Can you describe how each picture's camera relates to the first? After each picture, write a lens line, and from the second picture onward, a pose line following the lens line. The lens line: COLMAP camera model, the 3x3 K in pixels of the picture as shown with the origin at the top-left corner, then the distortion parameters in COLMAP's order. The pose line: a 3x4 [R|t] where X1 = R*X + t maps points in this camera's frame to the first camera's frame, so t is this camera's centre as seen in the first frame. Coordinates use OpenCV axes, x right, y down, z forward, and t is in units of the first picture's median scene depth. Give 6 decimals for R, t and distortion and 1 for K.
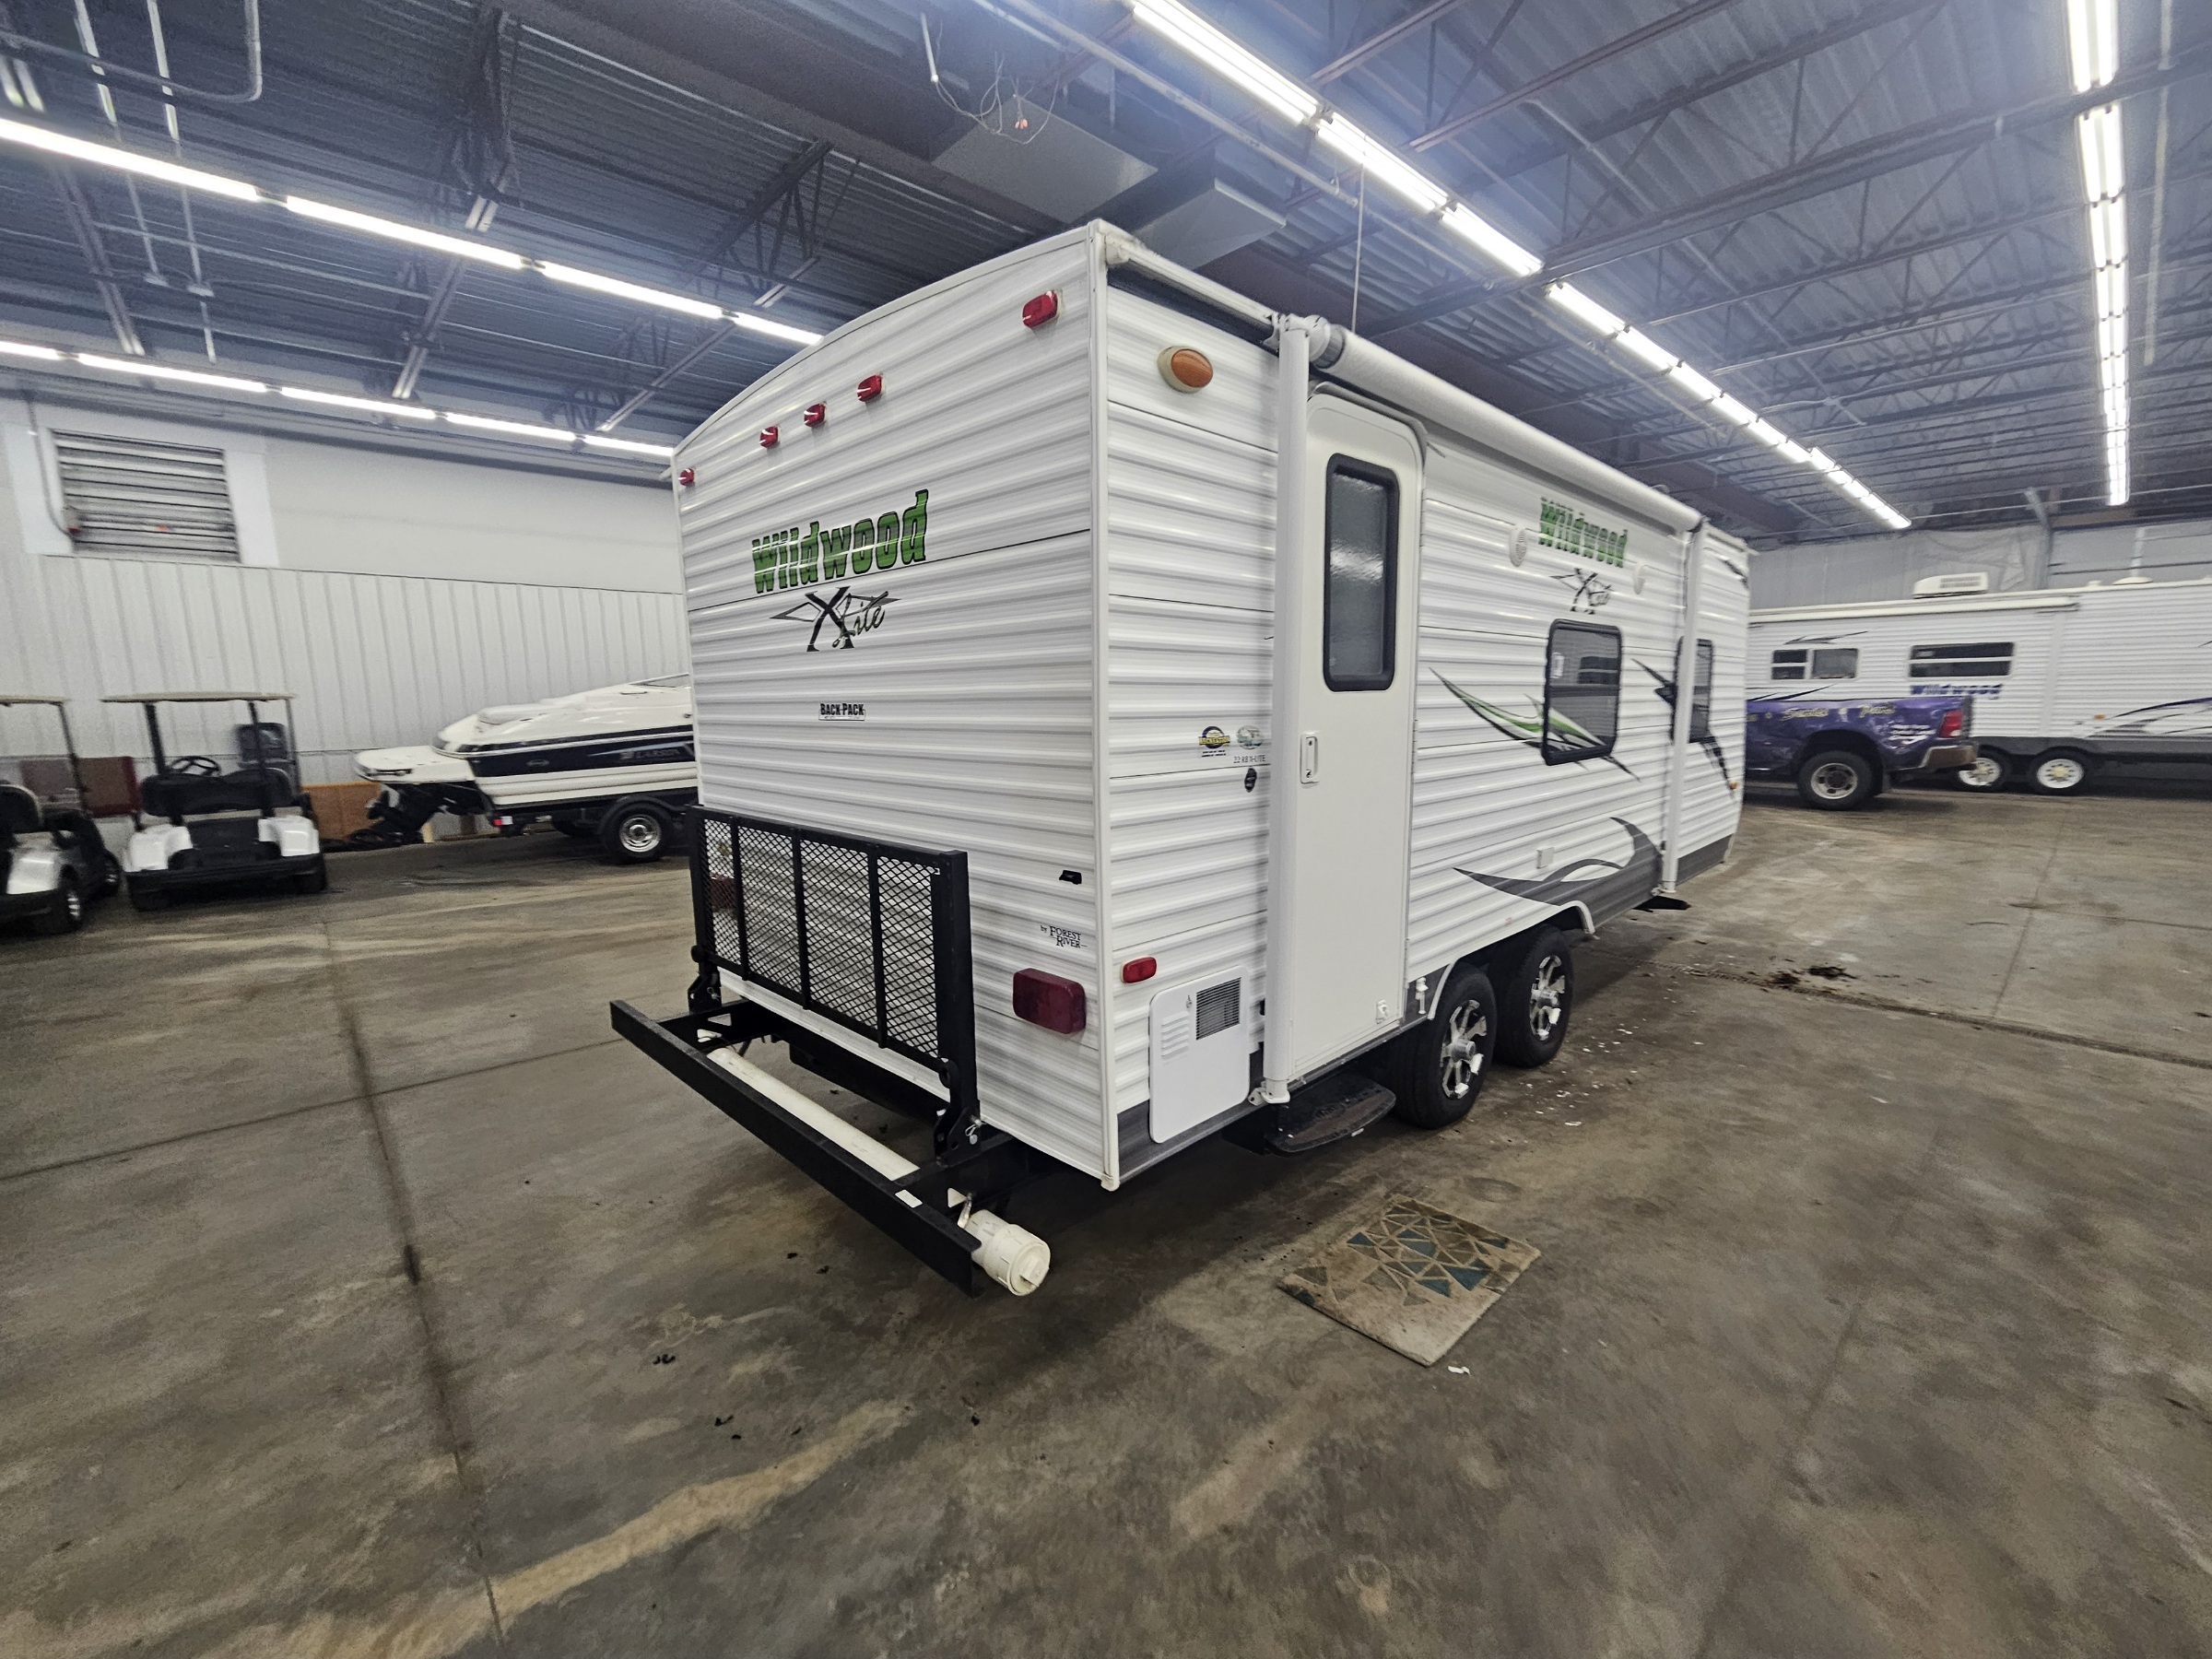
lens RADIAL K [[912.0, 0, 1103.9], [0, 912.0, 839.0], [0, 0, 1]] dist [0.000131, 0.000603]
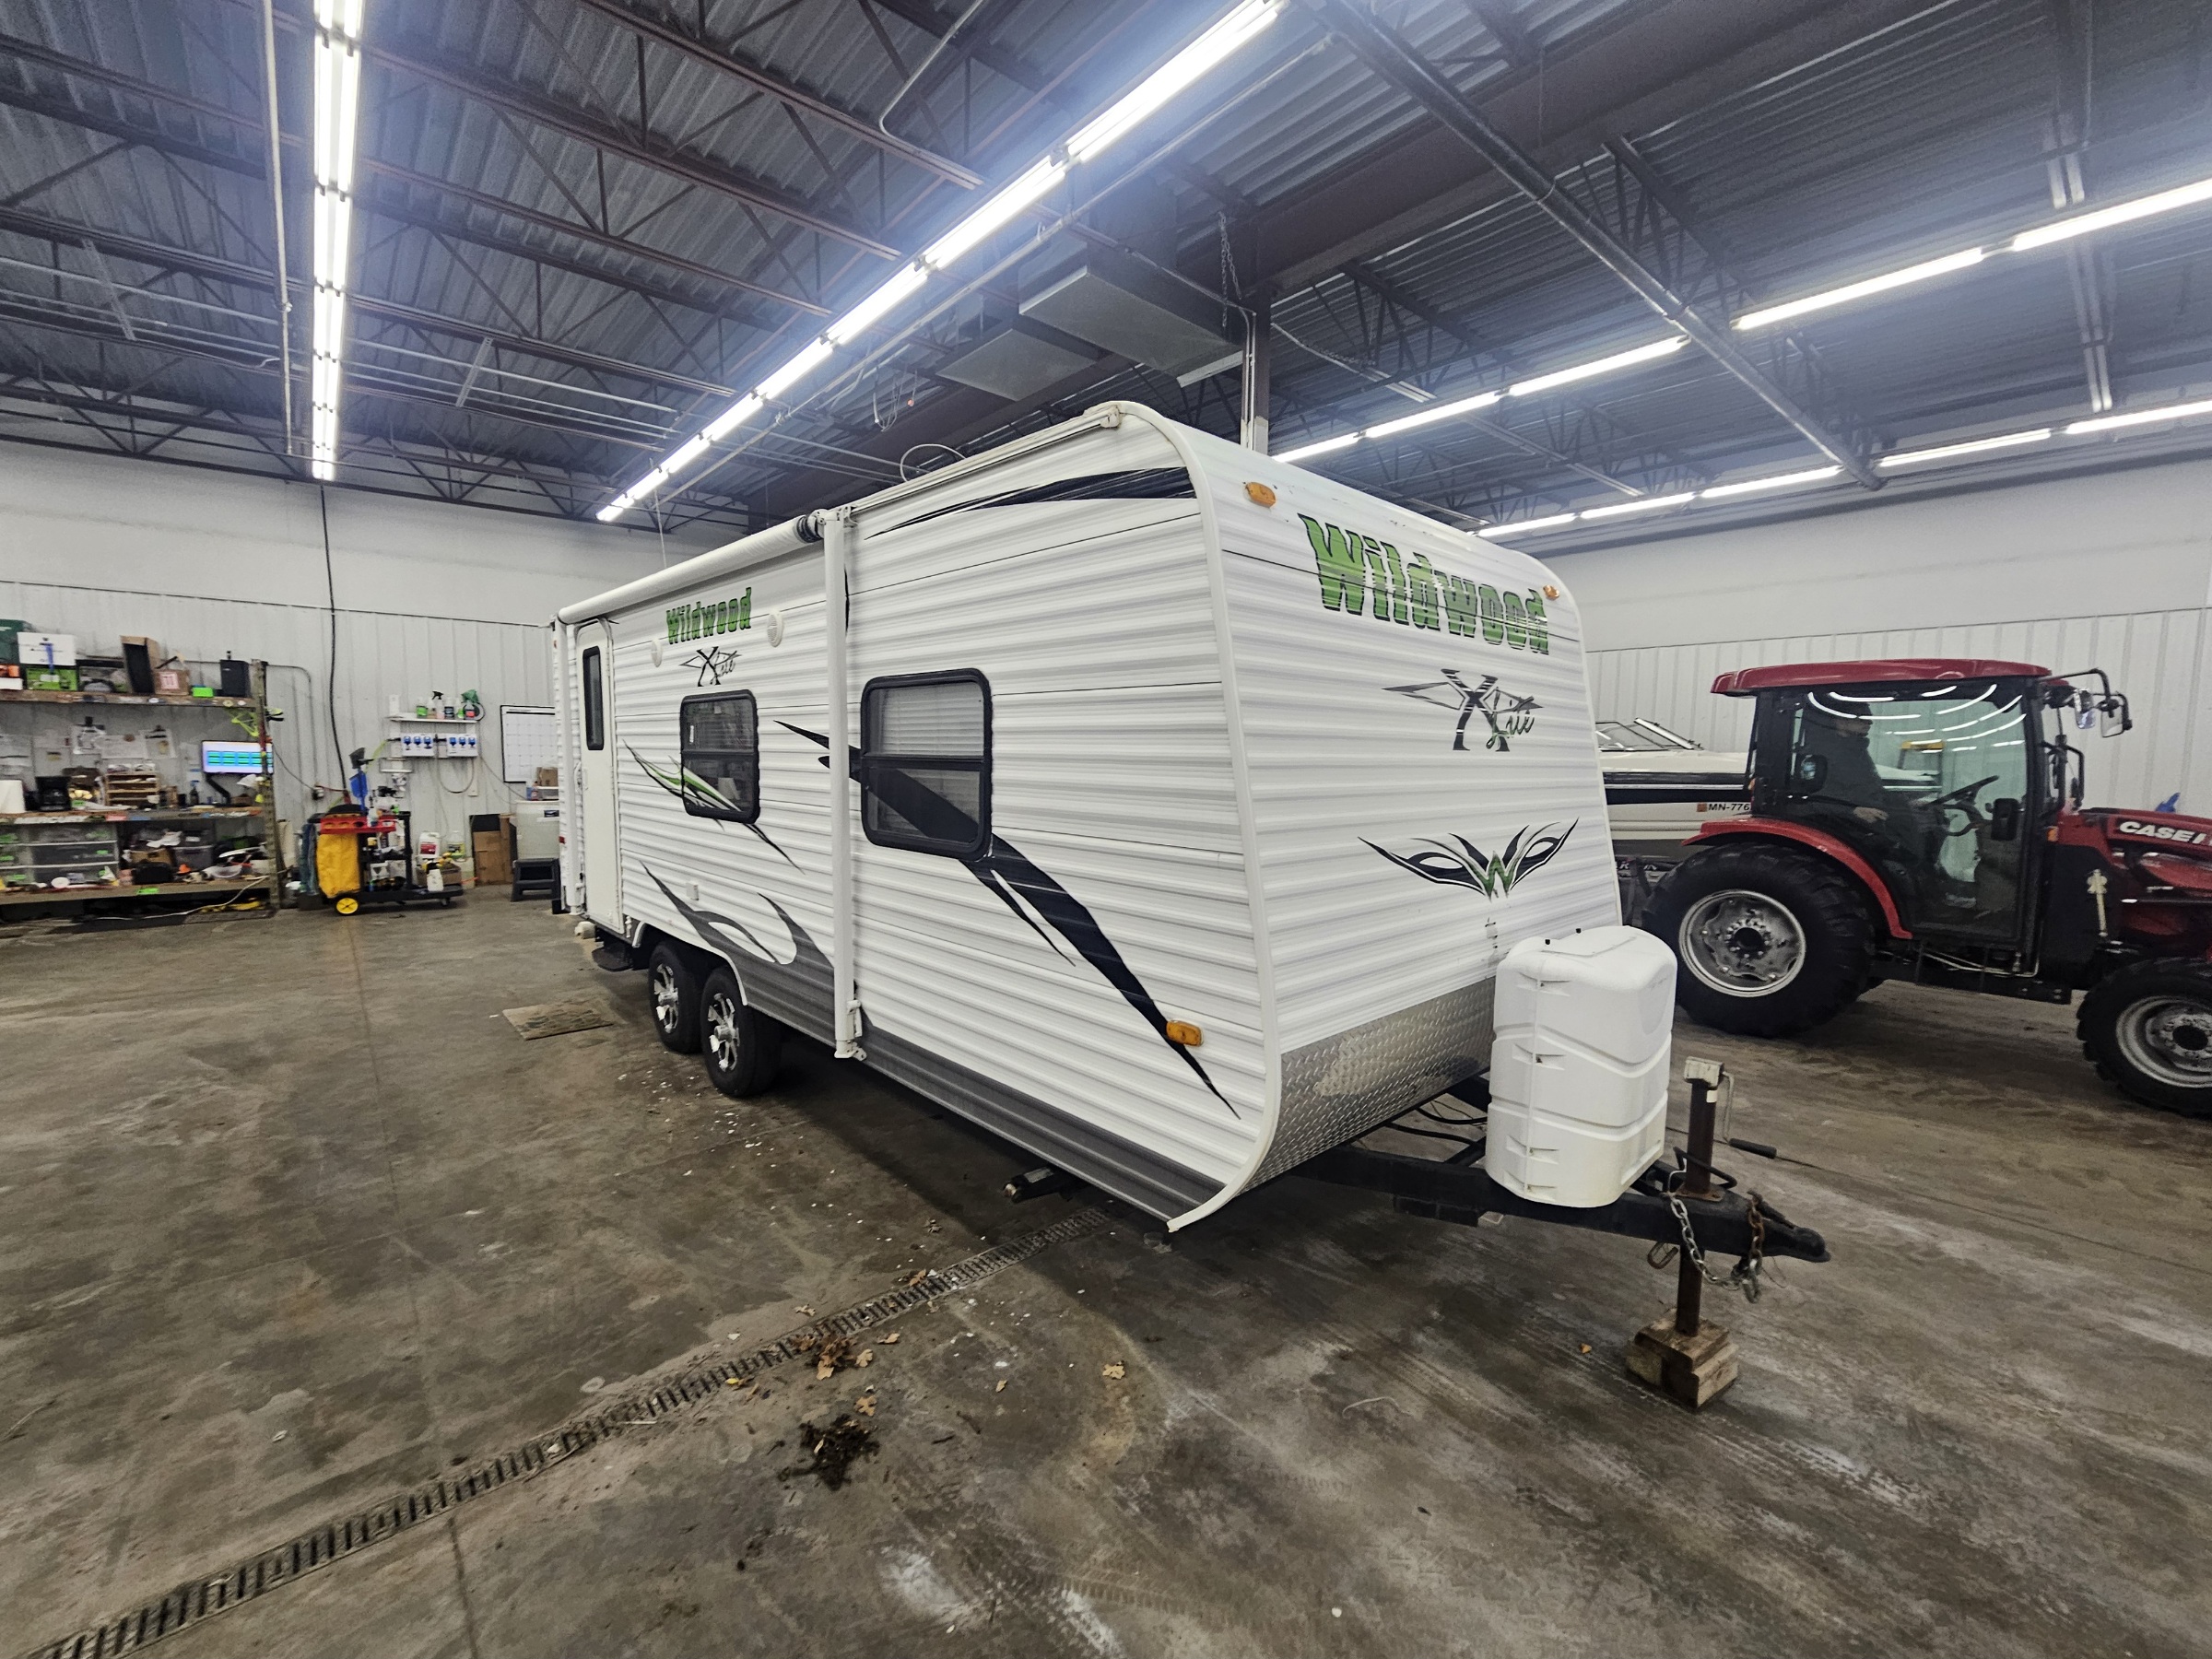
lens RADIAL K [[899.1, 0, 1097.0], [0, 899.1, 838.8], [0, 0, 1]] dist [-0.000662, -0.000896]
pose [[-0.015751, 0.110366, -0.993766, 2.016535], [-0.165252, 0.979934, 0.111449, -0.328057], [0.986126, 0.165978, 0.002804, 1.852065]]
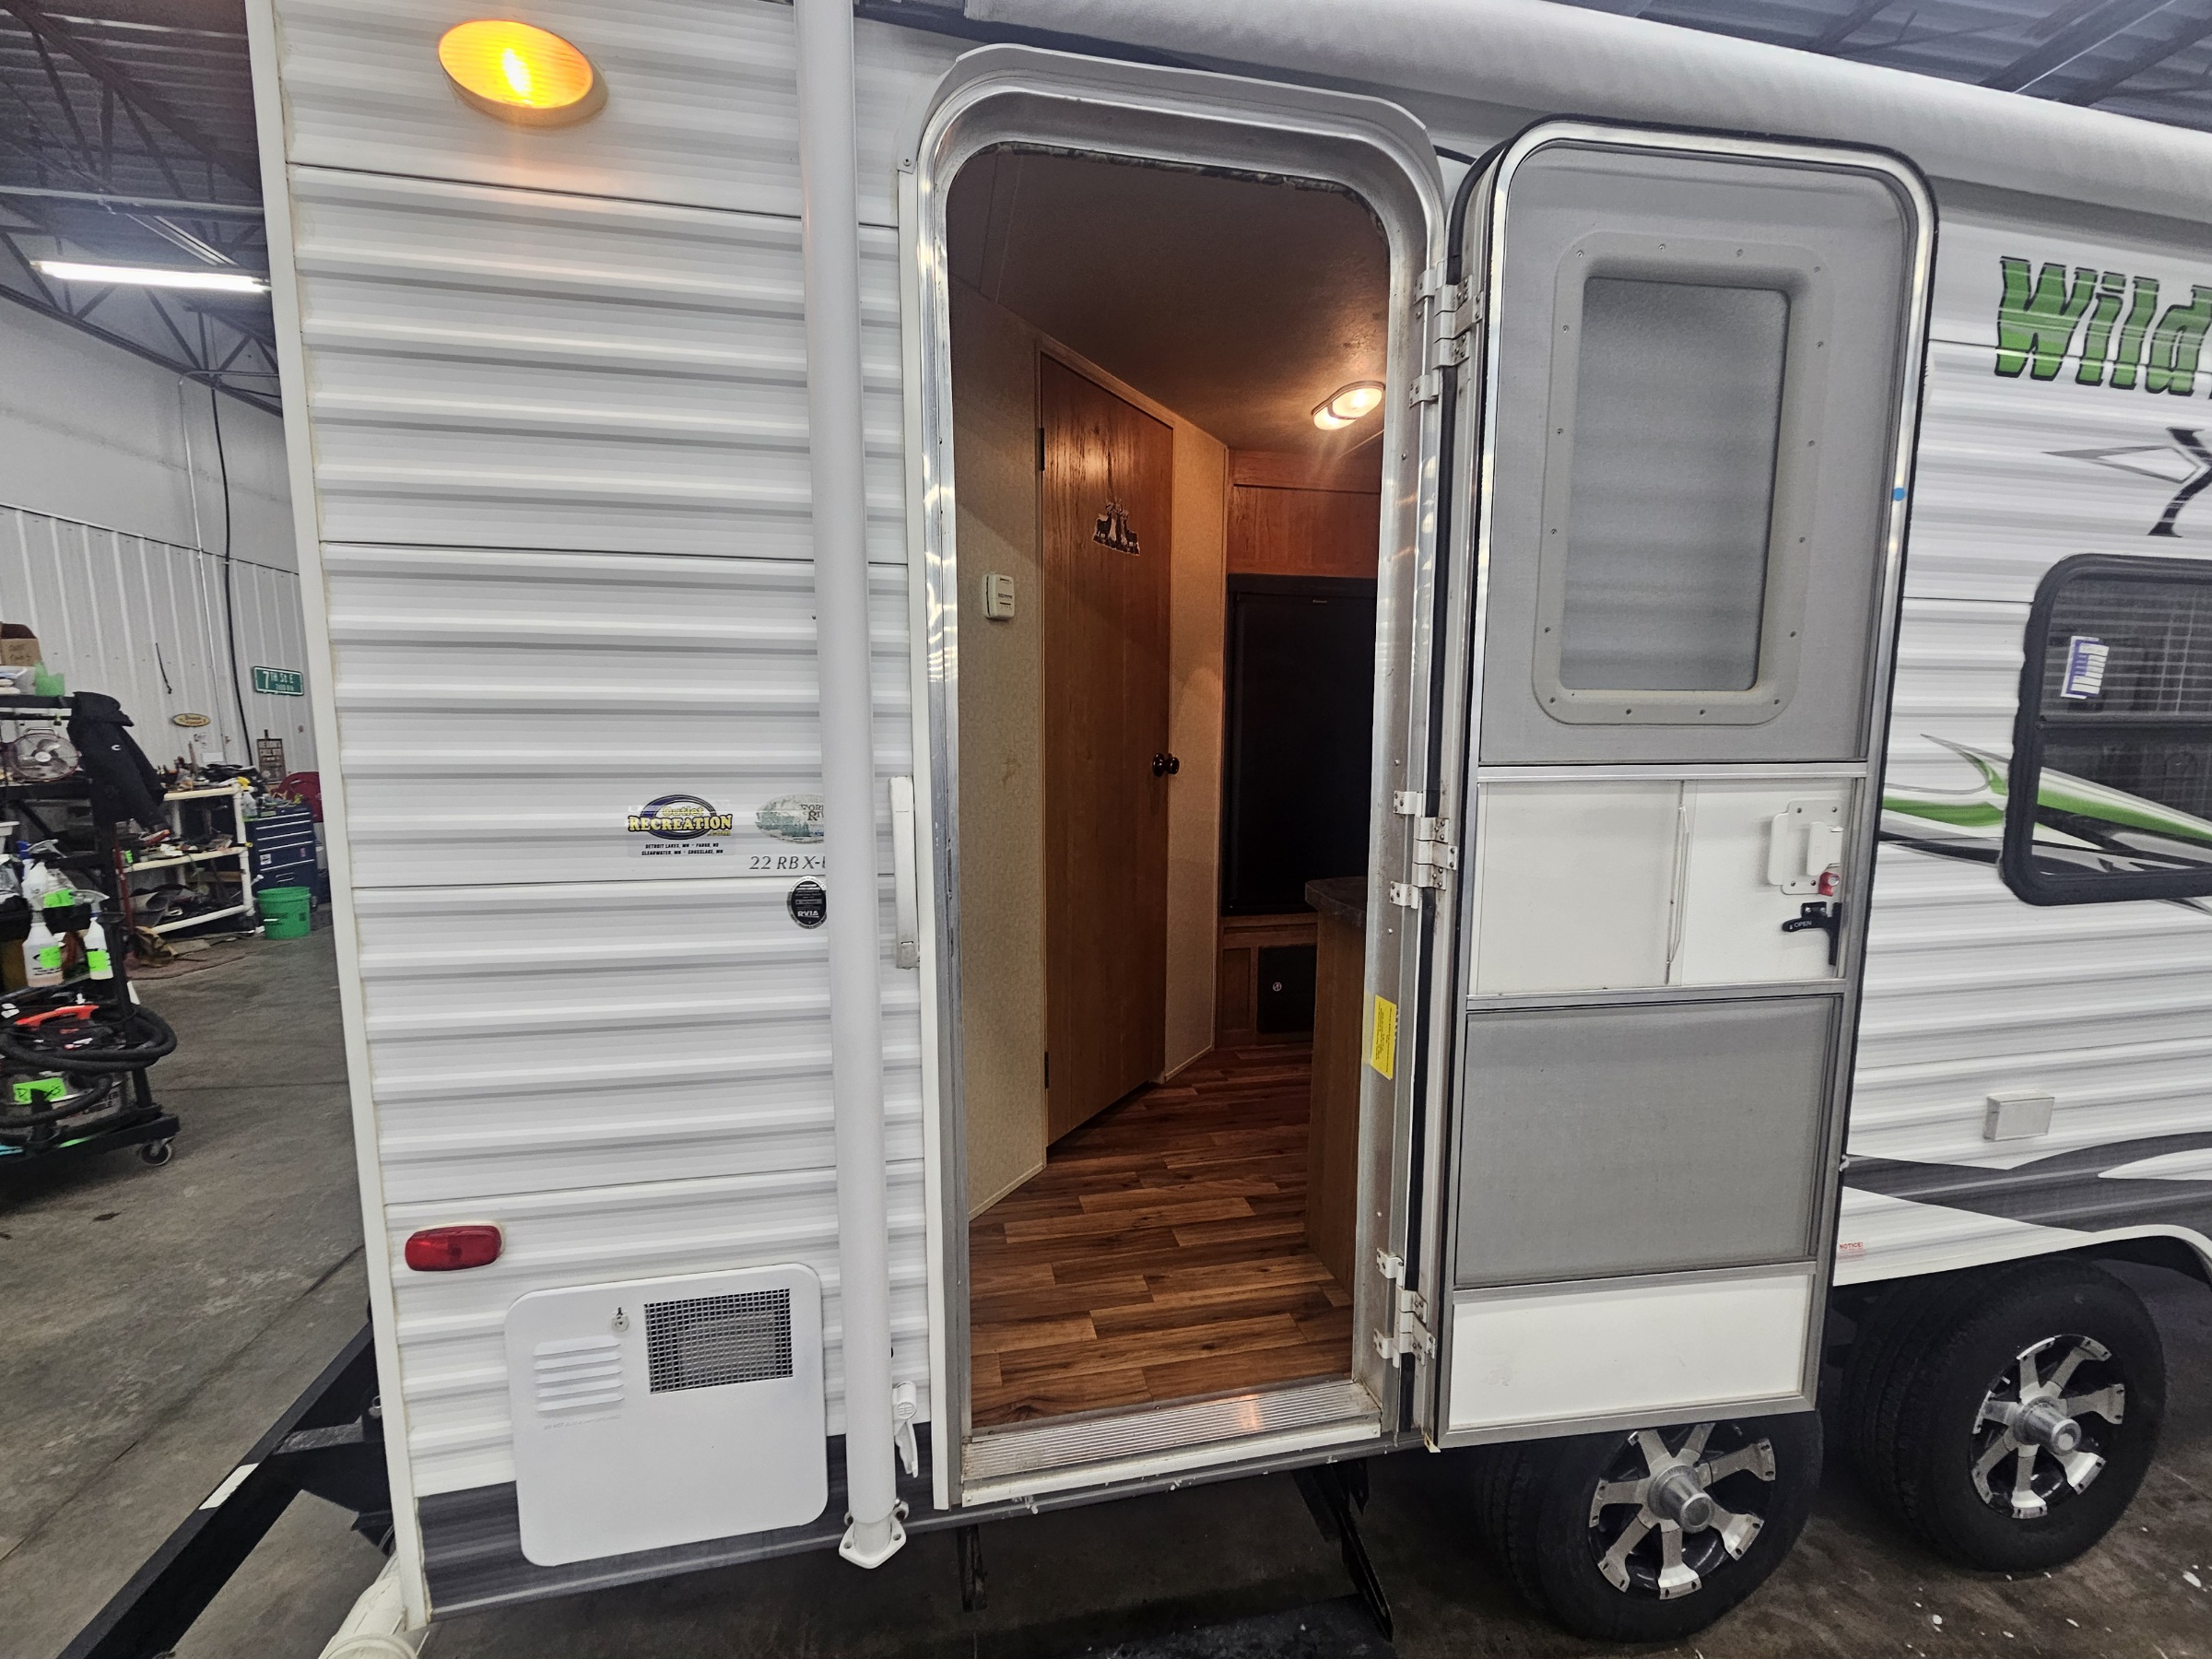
lens RADIAL K [[899.1, 0, 1097.0], [0, 899.1, 838.8], [0, 0, 1]] dist [-0.000662, -0.000896]
pose [[0.838964, 0.076351, -0.538804, 0.414528], [-0.091295, 0.995823, -0.001043, -0.085535], [0.536474, 0.050065, 0.842430, 0.502607]]
